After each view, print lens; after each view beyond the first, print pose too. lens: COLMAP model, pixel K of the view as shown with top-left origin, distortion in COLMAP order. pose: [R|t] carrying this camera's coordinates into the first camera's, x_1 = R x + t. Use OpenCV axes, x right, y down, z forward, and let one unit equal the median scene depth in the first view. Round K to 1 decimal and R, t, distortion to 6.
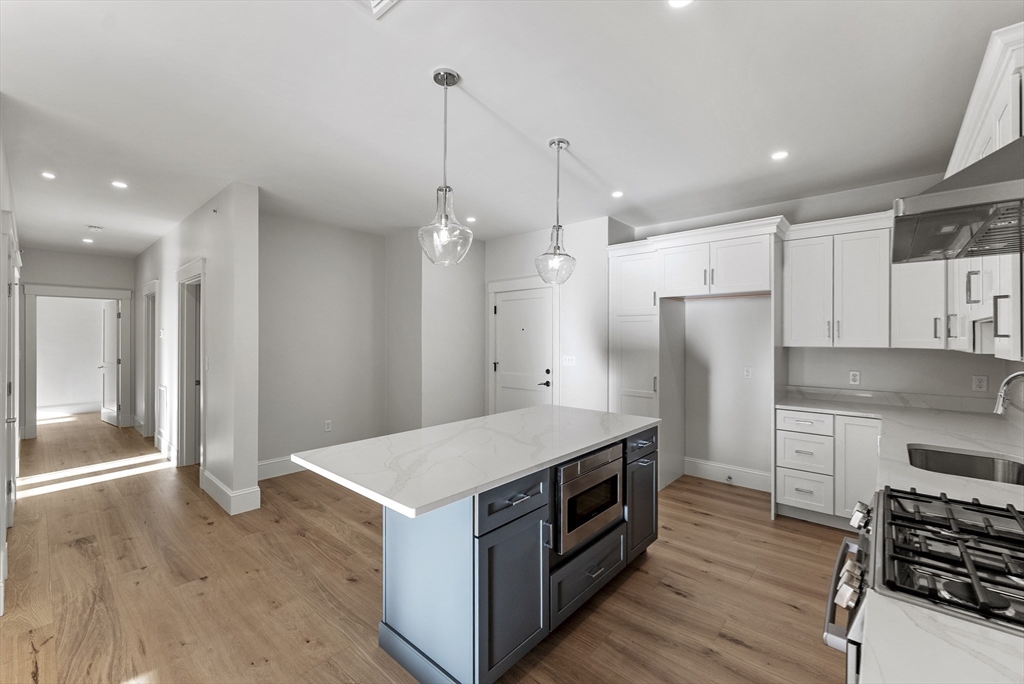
lens RADIAL K [[426.0, 0, 503.2], [0, 426.0, 330.4], [0, 0, 1]] dist [0.003371, 0.000349]
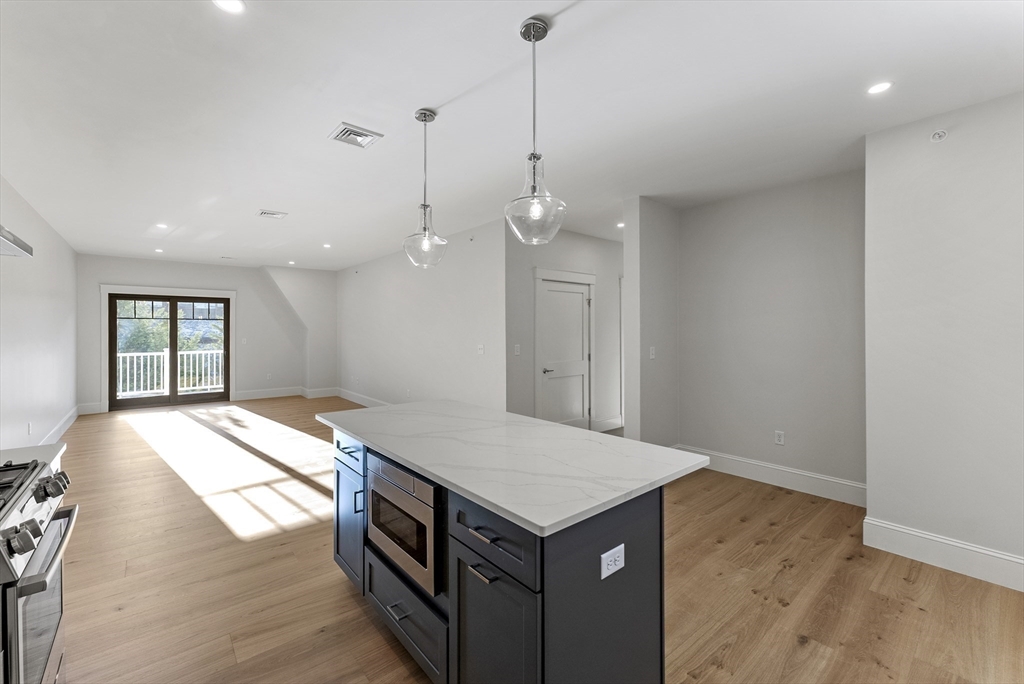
lens RADIAL K [[426.0, 0, 503.2], [0, 426.0, 330.4], [0, 0, 1]] dist [0.003371, 0.000349]
pose [[-0.143214, -0.004346, -0.989682, 0.792304], [0.017479, 0.999823, -0.006919, 0.029840], [0.989537, -0.018289, -0.143113, 1.057190]]
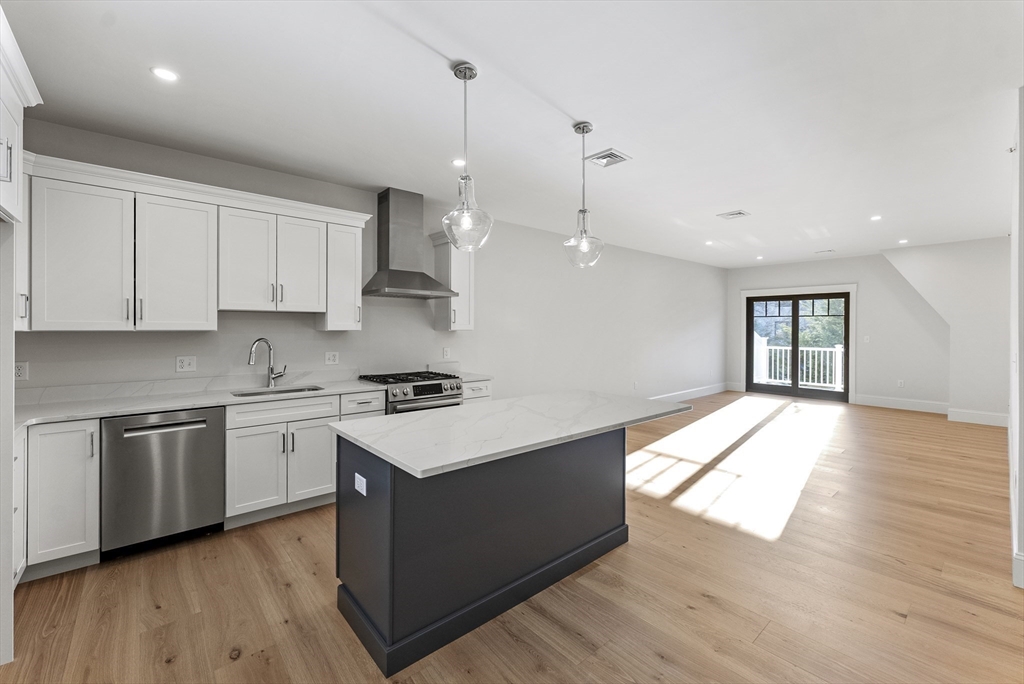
lens RADIAL K [[426.0, 0, 503.2], [0, 426.0, 330.4], [0, 0, 1]] dist [0.003371, 0.000349]
pose [[-0.992035, -0.005549, 0.125840, -0.042993], [-0.006993, 0.999915, -0.011038, 0.045133], [-0.125768, -0.011830, -0.991989, 1.785860]]
